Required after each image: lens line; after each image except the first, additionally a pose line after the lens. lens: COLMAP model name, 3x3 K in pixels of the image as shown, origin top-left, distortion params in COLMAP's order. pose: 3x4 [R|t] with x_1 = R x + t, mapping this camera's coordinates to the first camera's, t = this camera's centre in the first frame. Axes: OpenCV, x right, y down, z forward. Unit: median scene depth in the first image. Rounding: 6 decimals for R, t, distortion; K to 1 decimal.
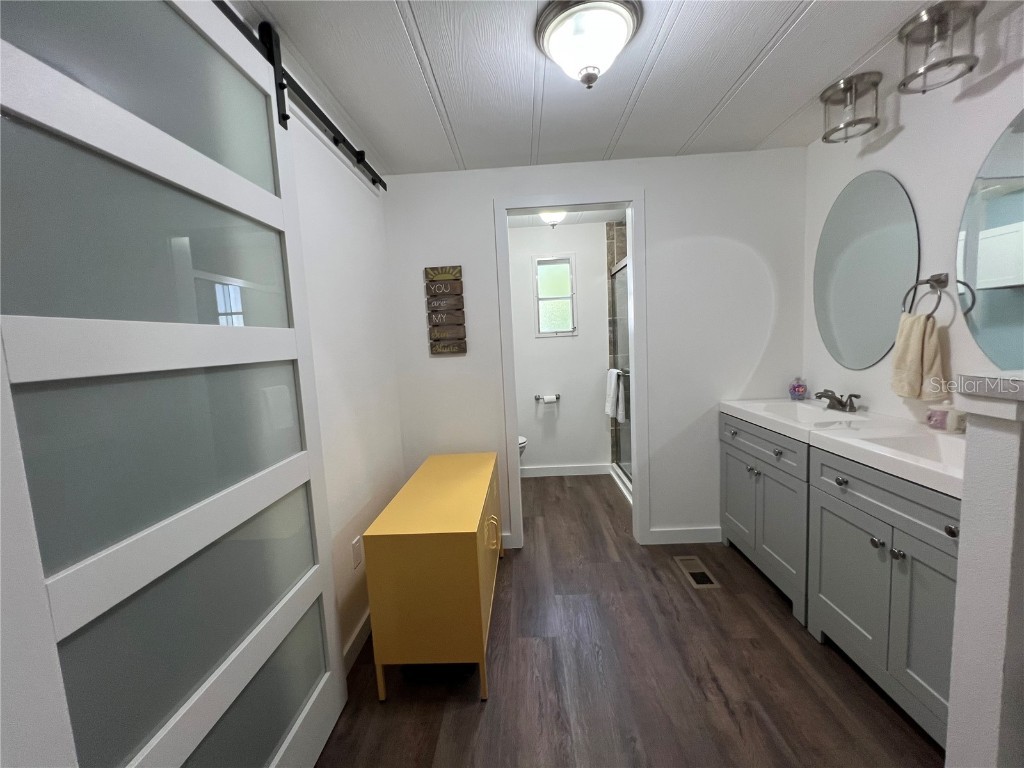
lens RADIAL K [[408.8, 0, 514.5], [0, 408.8, 383.0], [0, 0, 1]] dist [-0.004426, 0.000995]
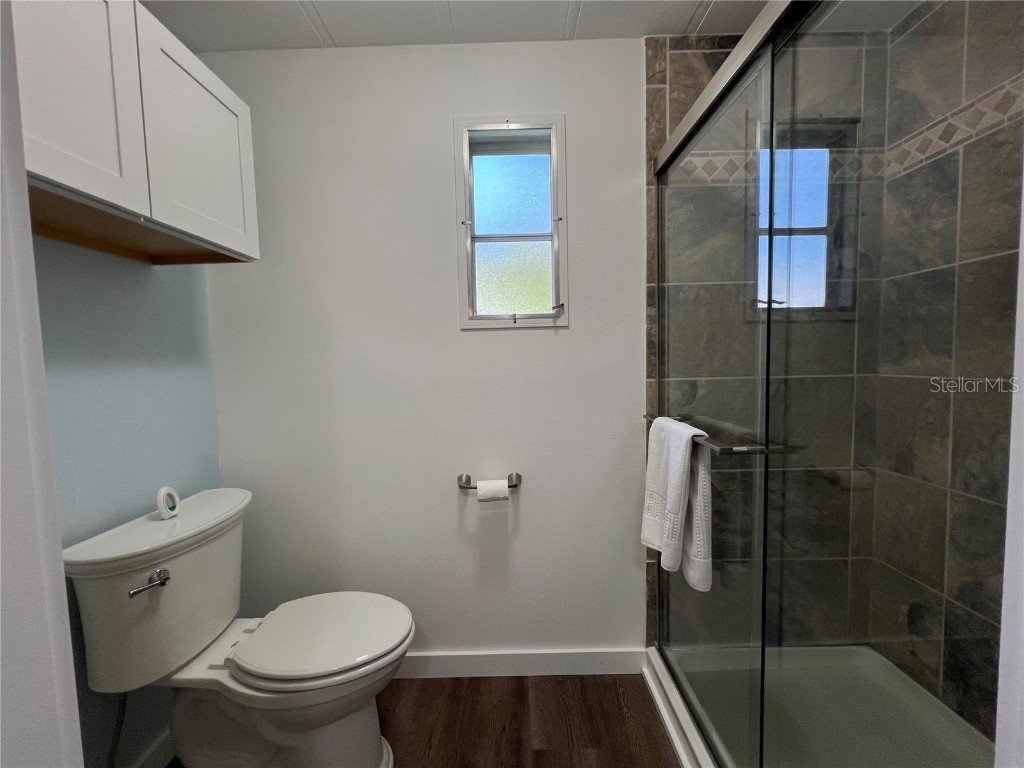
lens RADIAL K [[408.8, 0, 510.4], [0, 408.8, 384.7], [0, 0, 1]] dist [-0.004426, 0.000995]
pose [[0.999399, 0.022330, 0.026526, 0.090007], [-0.021445, 0.999219, -0.033180, -0.046206], [-0.027246, 0.032592, 0.999097, 0.609711]]
